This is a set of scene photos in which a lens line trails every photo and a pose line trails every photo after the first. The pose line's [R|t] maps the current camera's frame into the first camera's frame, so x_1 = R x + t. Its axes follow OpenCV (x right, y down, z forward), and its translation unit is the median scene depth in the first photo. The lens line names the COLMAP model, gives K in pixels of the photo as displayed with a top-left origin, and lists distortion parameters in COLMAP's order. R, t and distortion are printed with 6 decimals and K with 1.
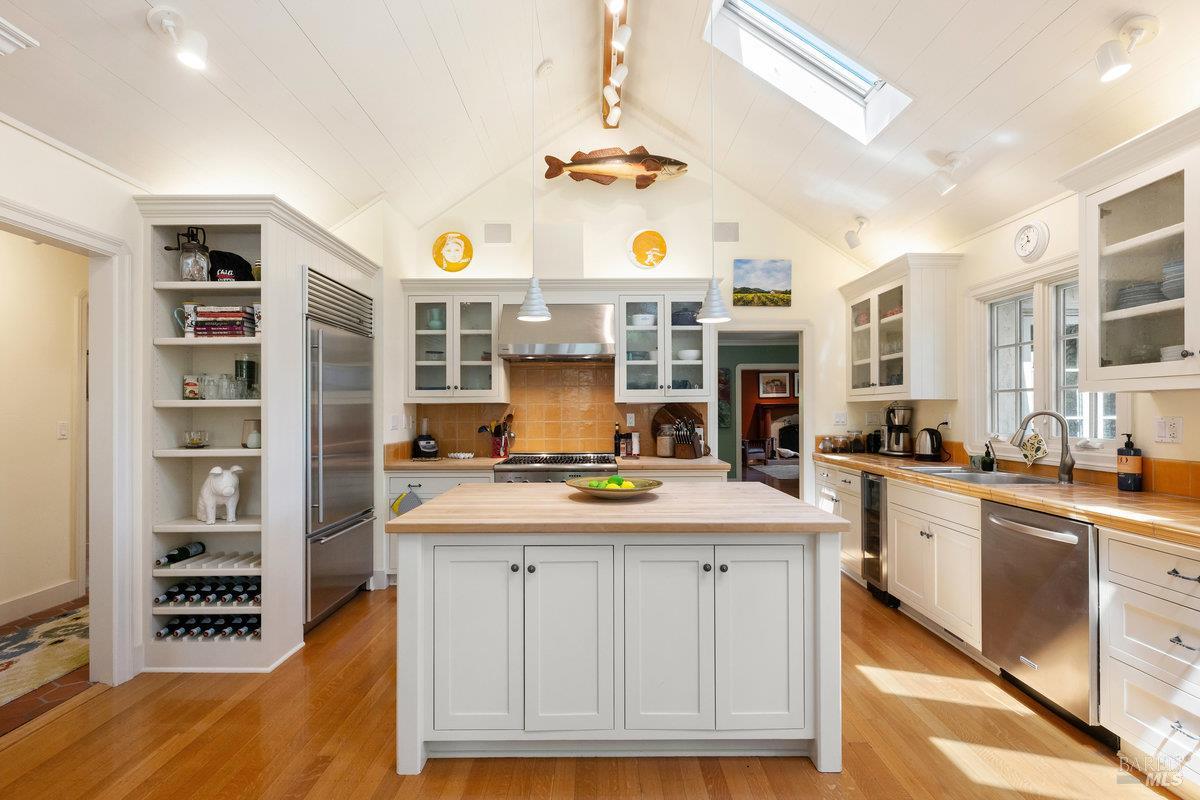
lens RADIAL K [[545.0, 0, 592.7], [0, 545.0, 408.9], [0, 0, 1]] dist [-0.012038, 0.003584]
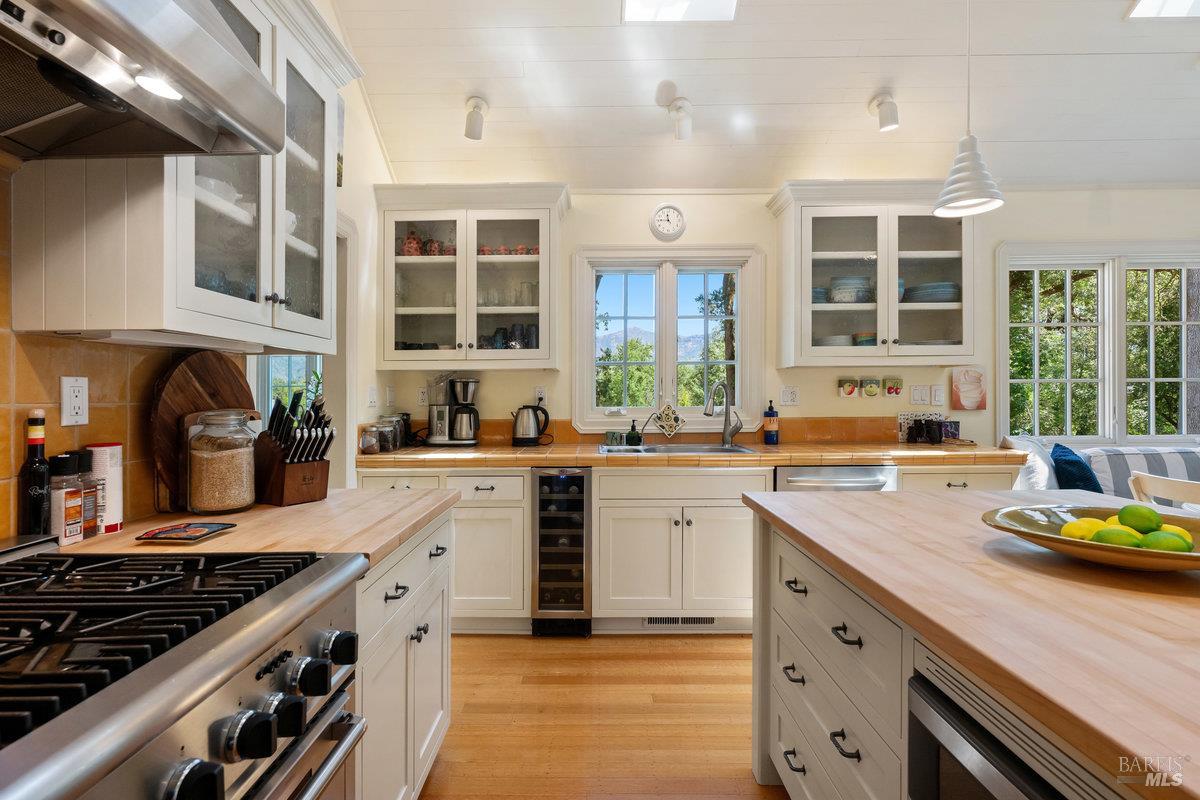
lens RADIAL K [[616.3, 0, 595.6], [0, 616.3, 395.1], [0, 0, 1]] dist [0.007495, 0.000485]
pose [[-0.007559, -0.000467, 0.999971, -0.276526], [0.002643, 0.999996, 0.000486, 0.019178], [-0.999968, 0.002646, -0.007558, 0.839099]]
